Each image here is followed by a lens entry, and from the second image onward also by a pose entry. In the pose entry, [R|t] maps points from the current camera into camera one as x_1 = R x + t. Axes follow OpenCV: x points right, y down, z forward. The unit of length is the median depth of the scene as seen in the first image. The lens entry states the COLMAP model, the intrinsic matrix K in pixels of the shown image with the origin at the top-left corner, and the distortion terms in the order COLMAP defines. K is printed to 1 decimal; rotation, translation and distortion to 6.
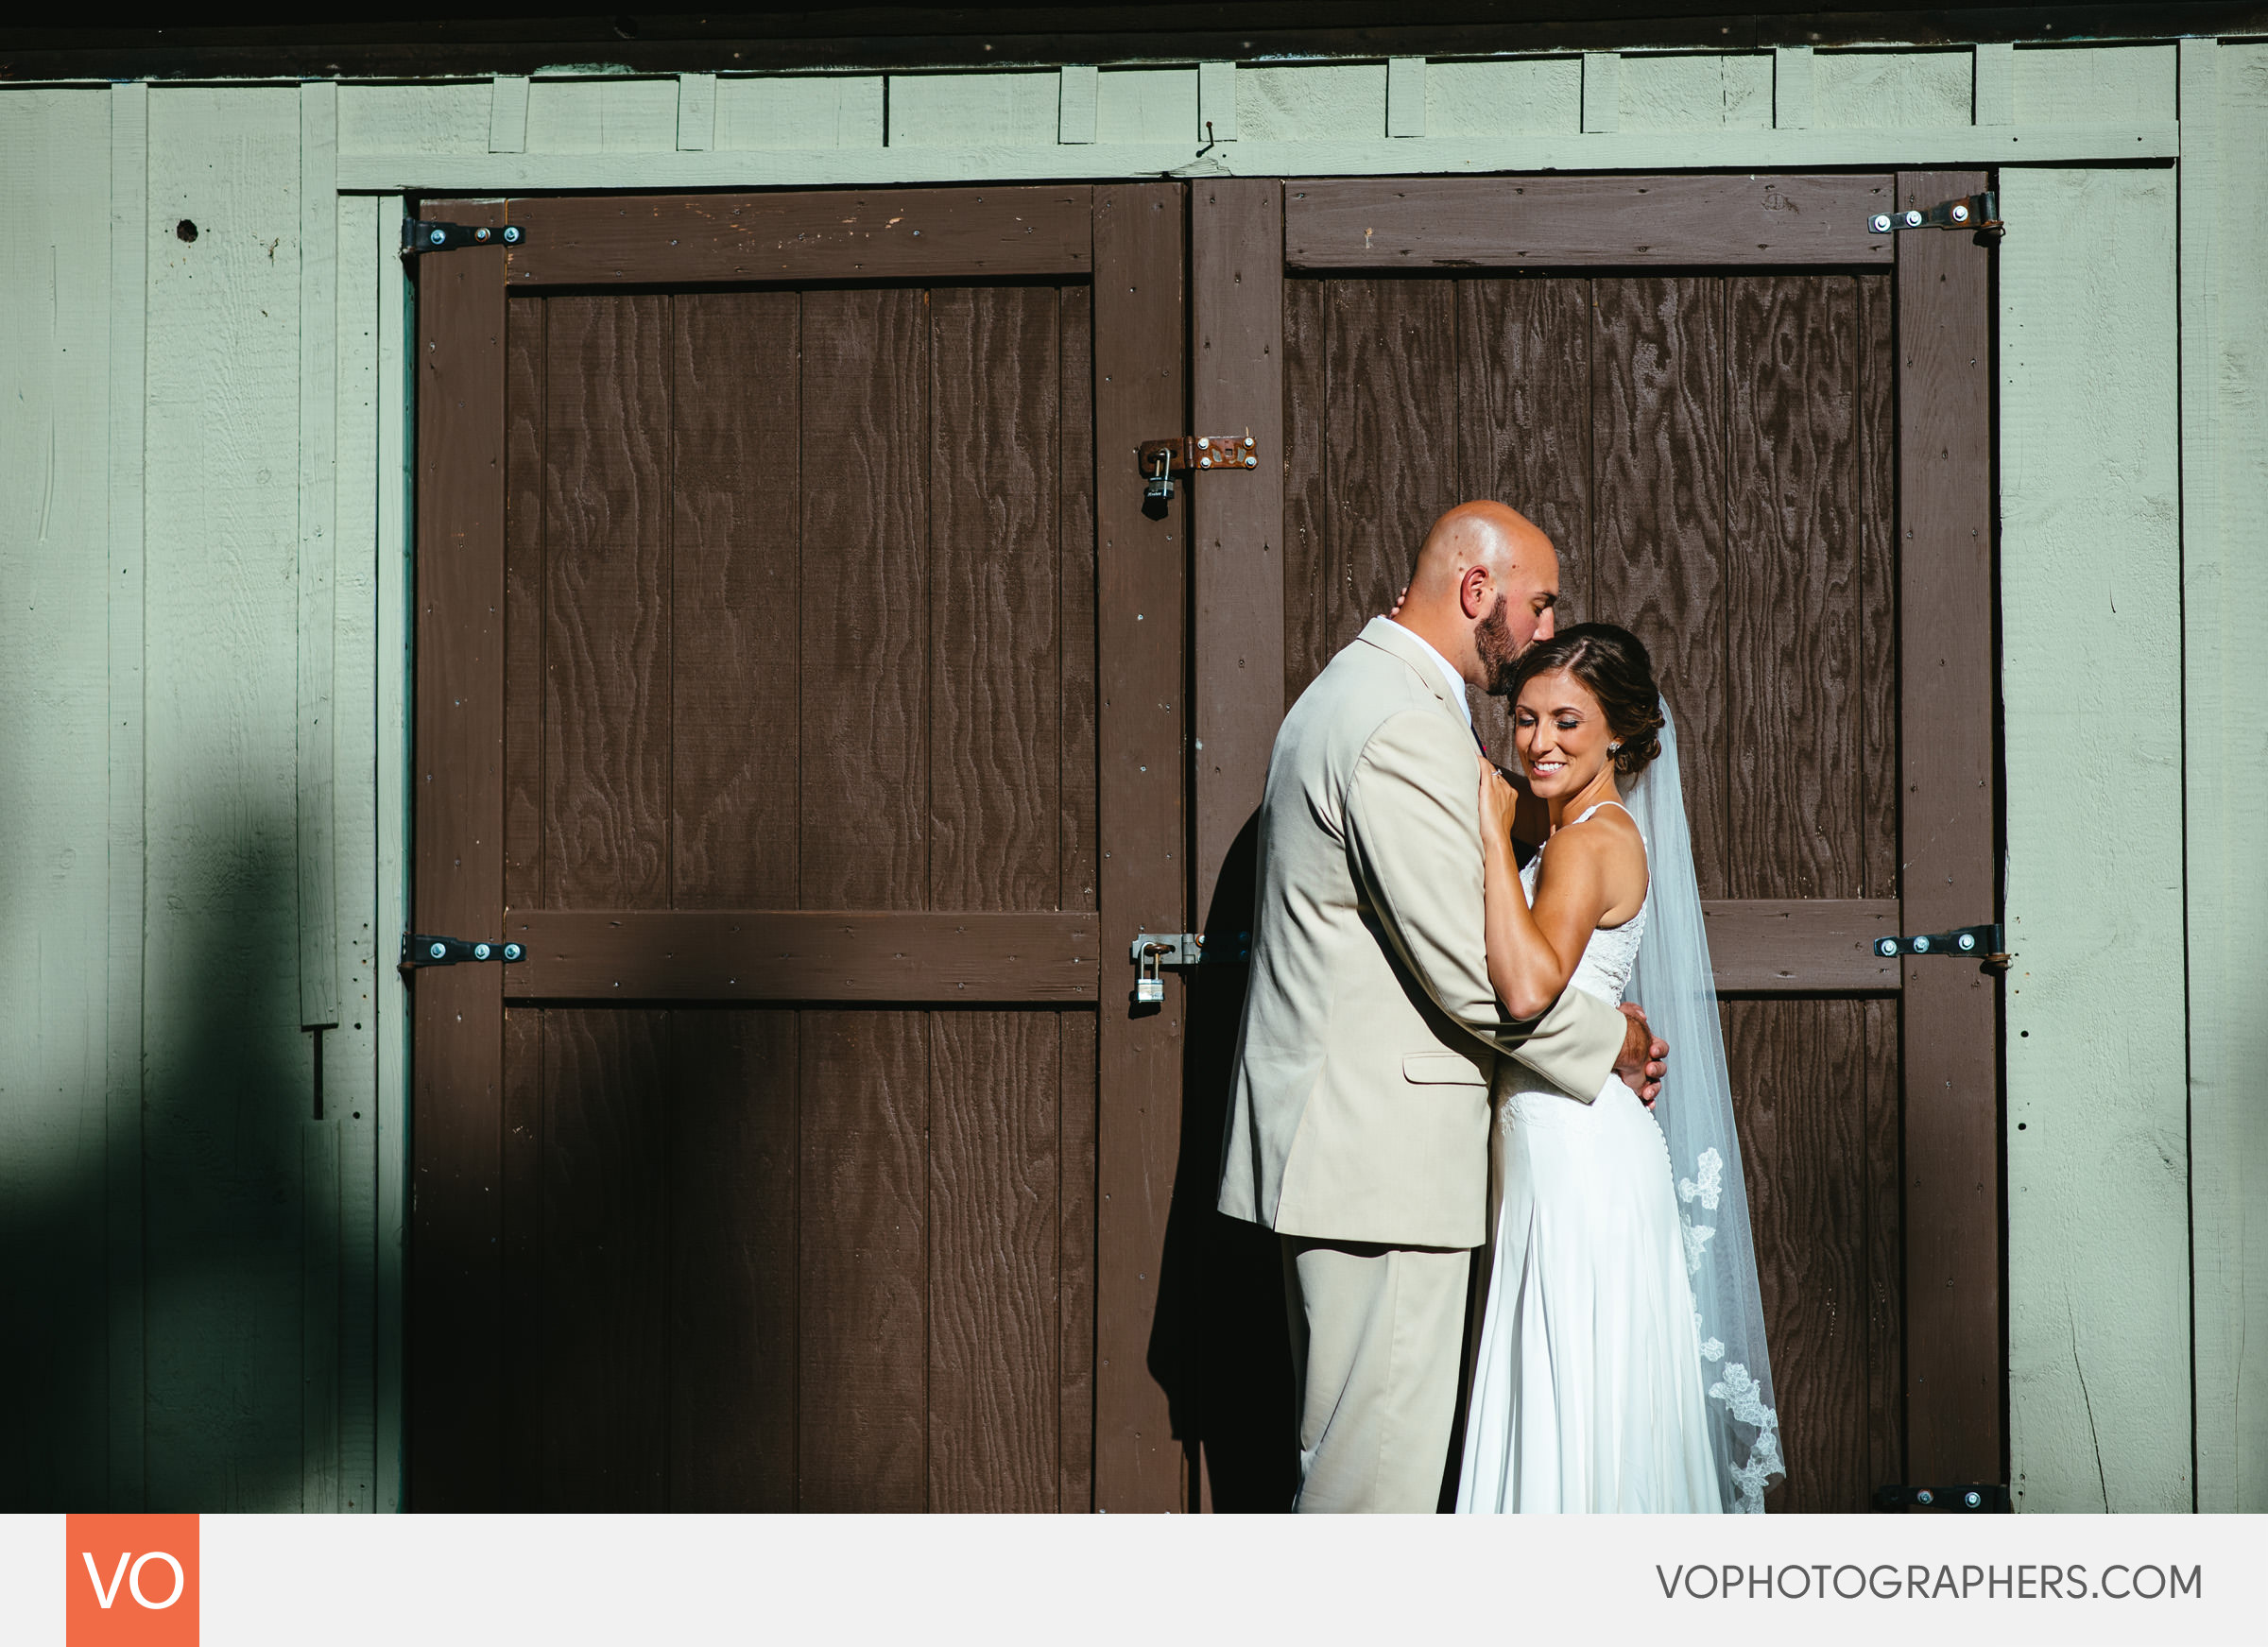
lens RADIAL K [[5365.6, 0, 1126.4], [0, 5365.6, 790.5], [0, 0, 1]] dist [0.049652, 0.174441]
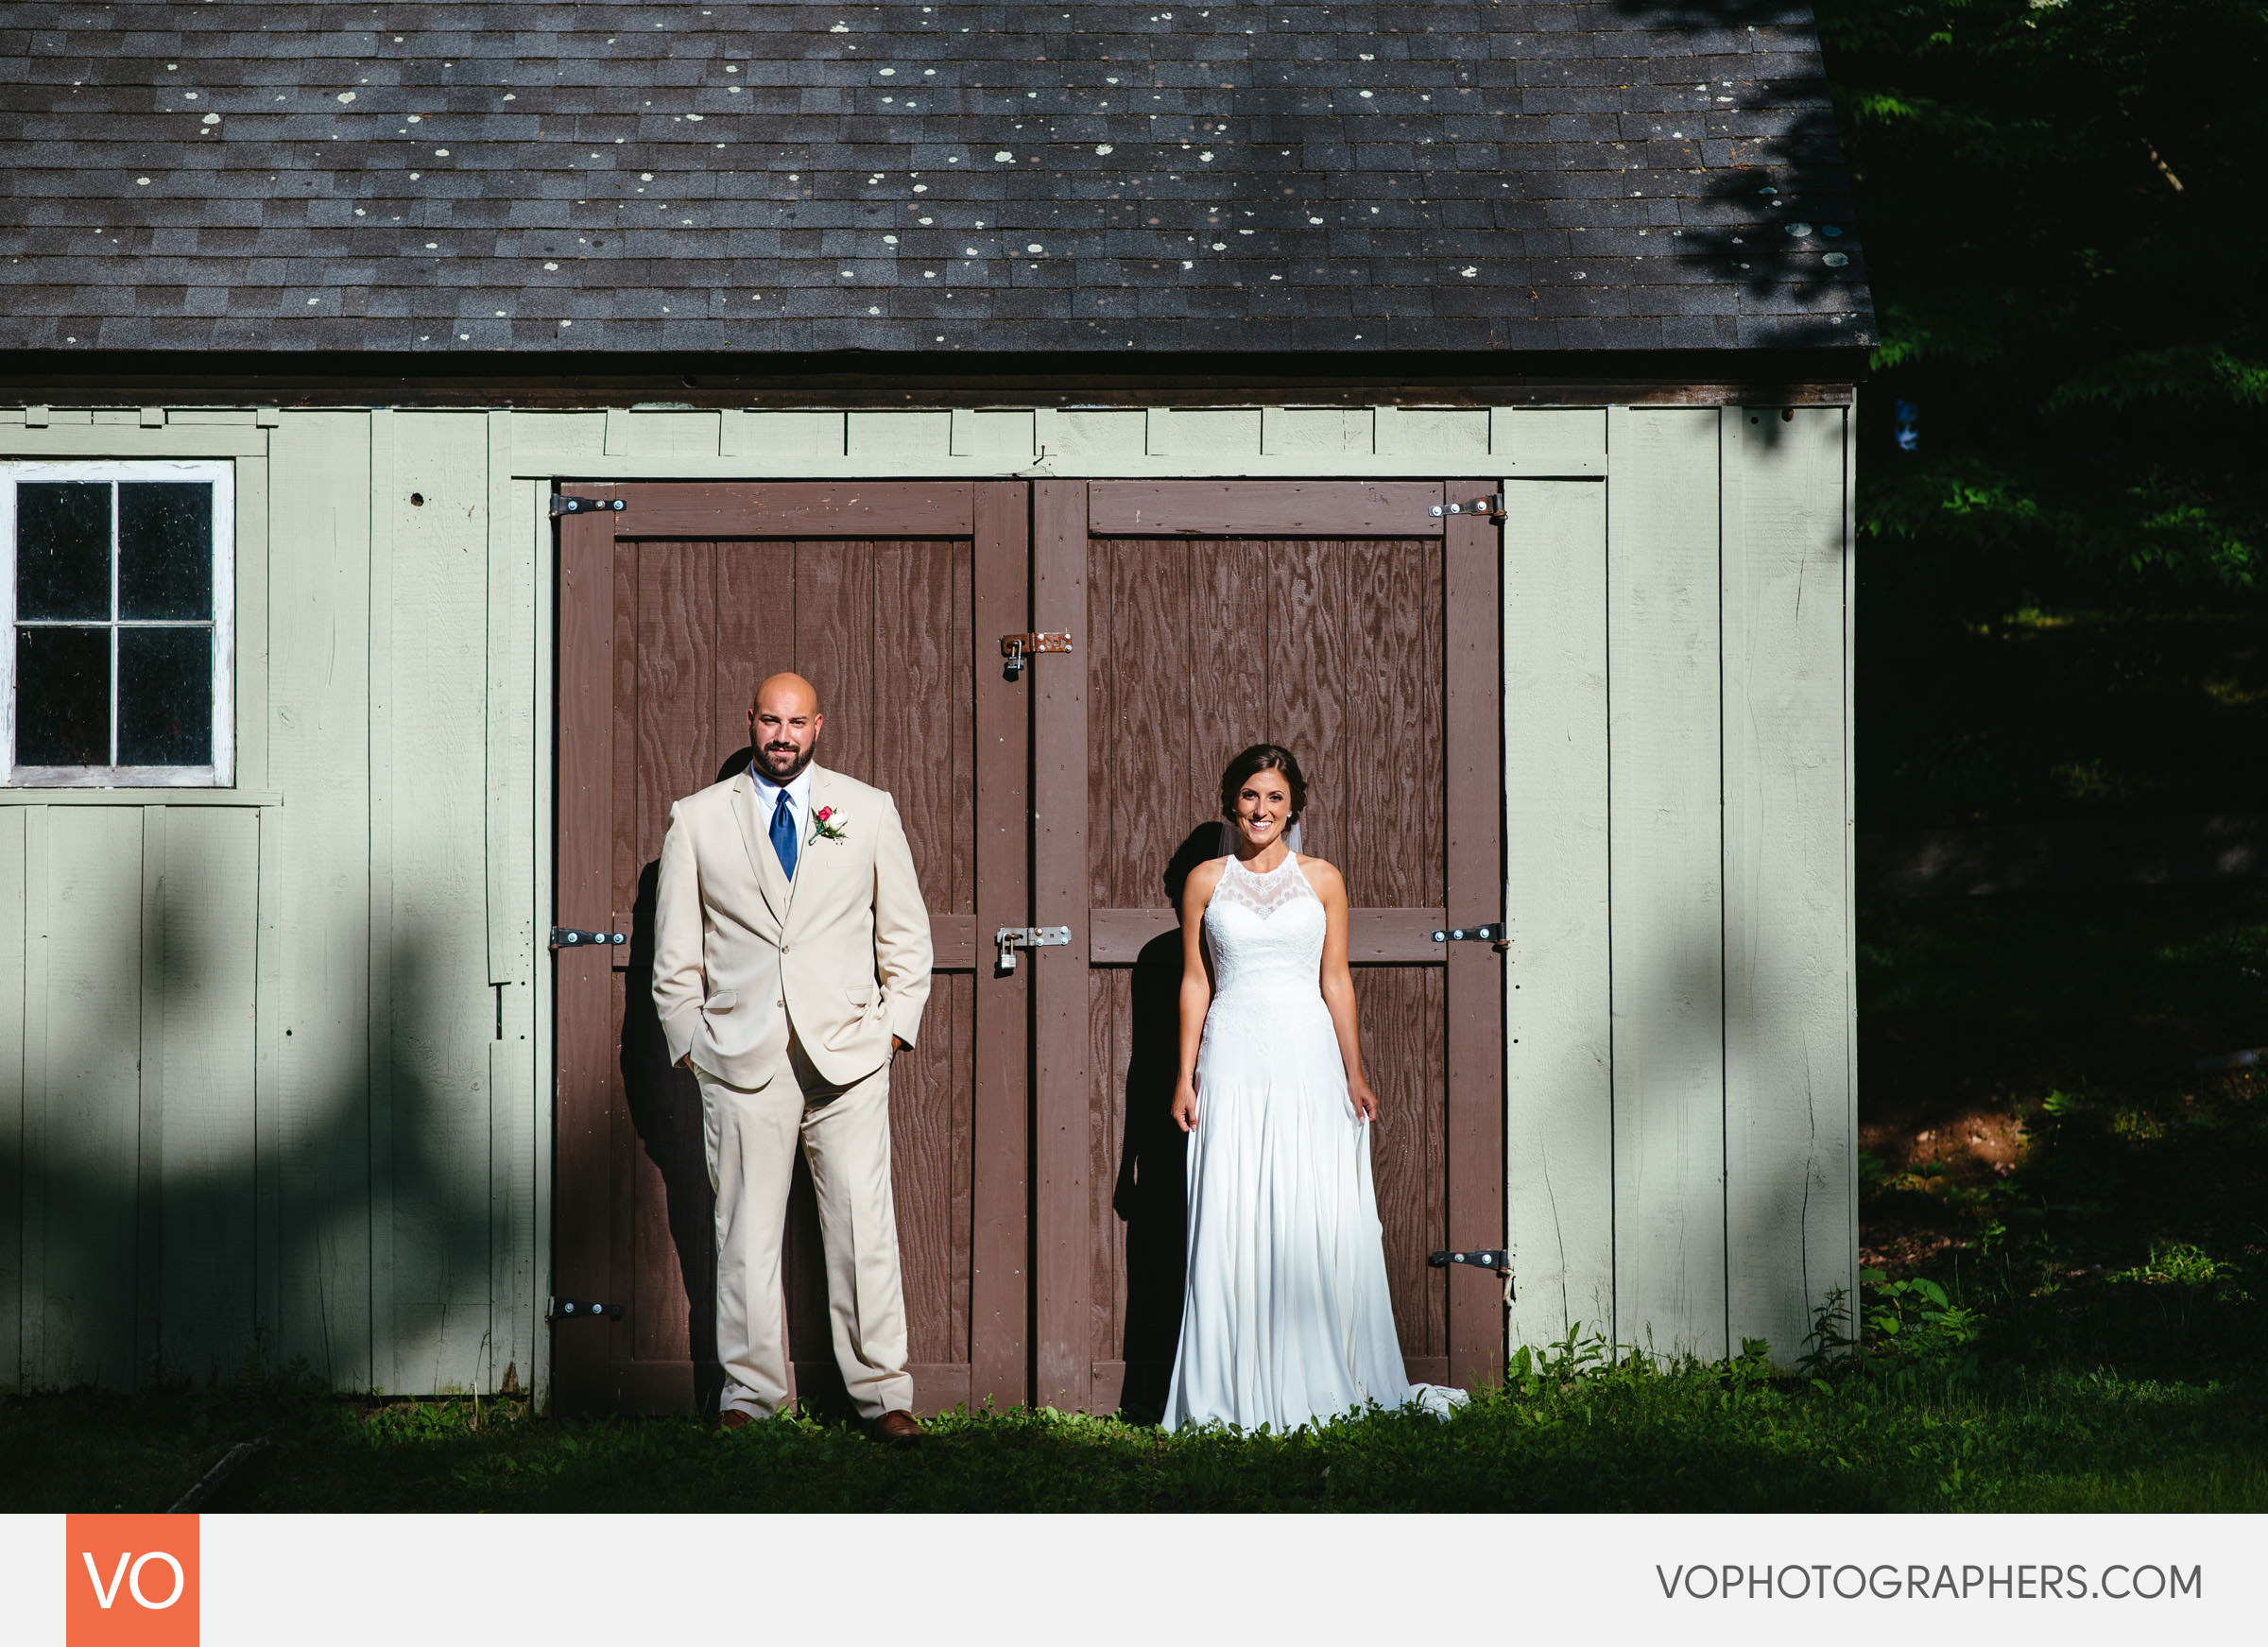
lens RADIAL K [[5365.6, 0, 1126.4], [0, 5365.6, 790.5], [0, 0, 1]] dist [0.049652, 0.174441]
pose [[0.992163, 0.004765, 0.124856, -0.168090], [-0.004319, 0.999983, -0.003843, -0.010025], [-0.124872, 0.003273, 0.992167, -0.671516]]
